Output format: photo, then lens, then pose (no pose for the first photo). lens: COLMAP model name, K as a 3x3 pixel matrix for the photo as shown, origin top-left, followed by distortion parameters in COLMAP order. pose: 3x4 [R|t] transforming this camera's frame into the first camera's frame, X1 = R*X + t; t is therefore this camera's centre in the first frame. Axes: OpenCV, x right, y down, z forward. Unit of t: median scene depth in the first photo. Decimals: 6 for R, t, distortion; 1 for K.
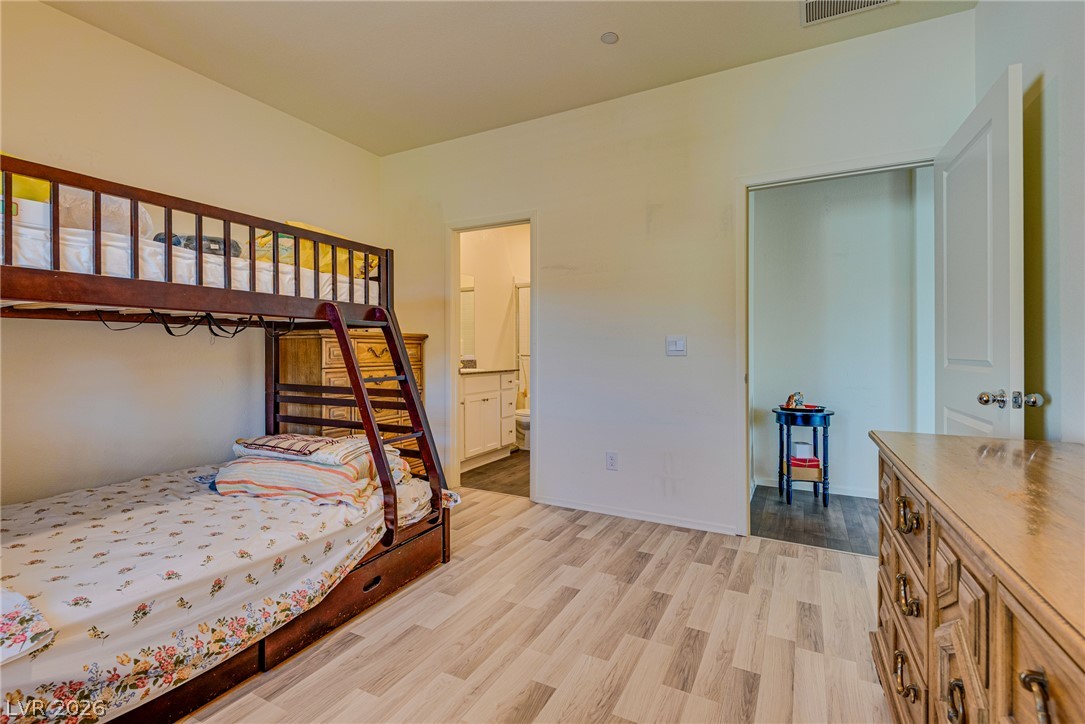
lens RADIAL K [[503.5, 0, 544.3], [0, 503.5, 354.1], [0, 0, 1]] dist [0.015663, -0.000431]
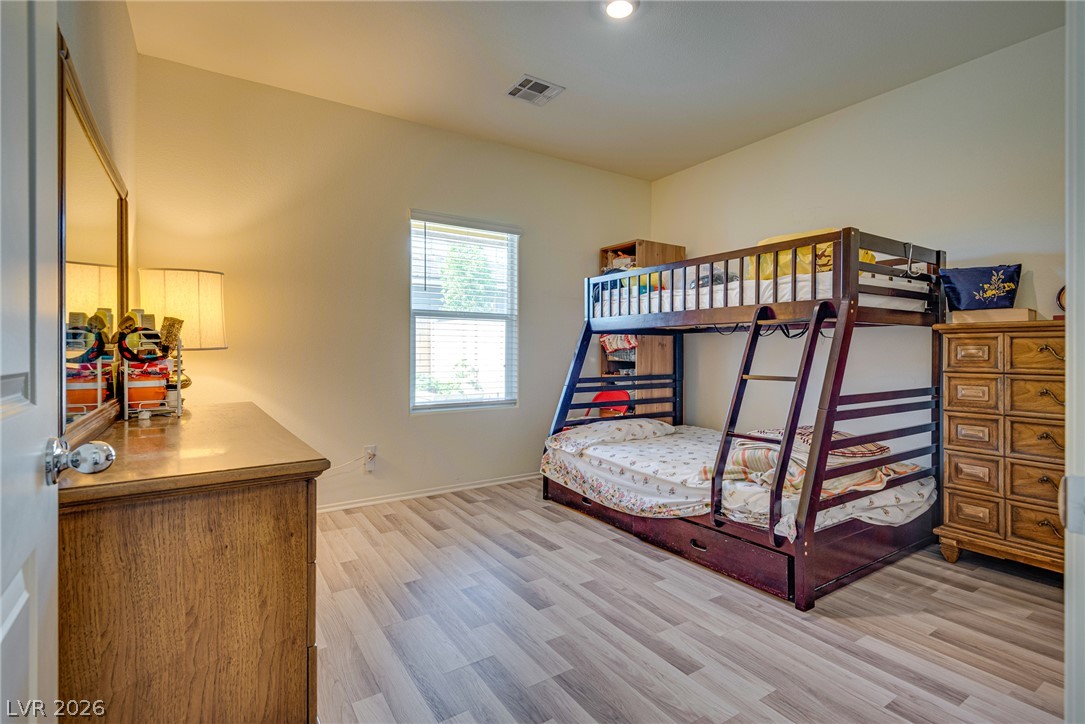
lens RADIAL K [[503.5, 0, 544.3], [0, 503.5, 354.1], [0, 0, 1]] dist [0.015663, -0.000431]
pose [[-0.497683, 0.001622, -0.867357, 0.830393], [-0.008896, 0.999936, 0.006975, -0.000277], [0.867313, 0.011187, -0.497637, 1.210955]]
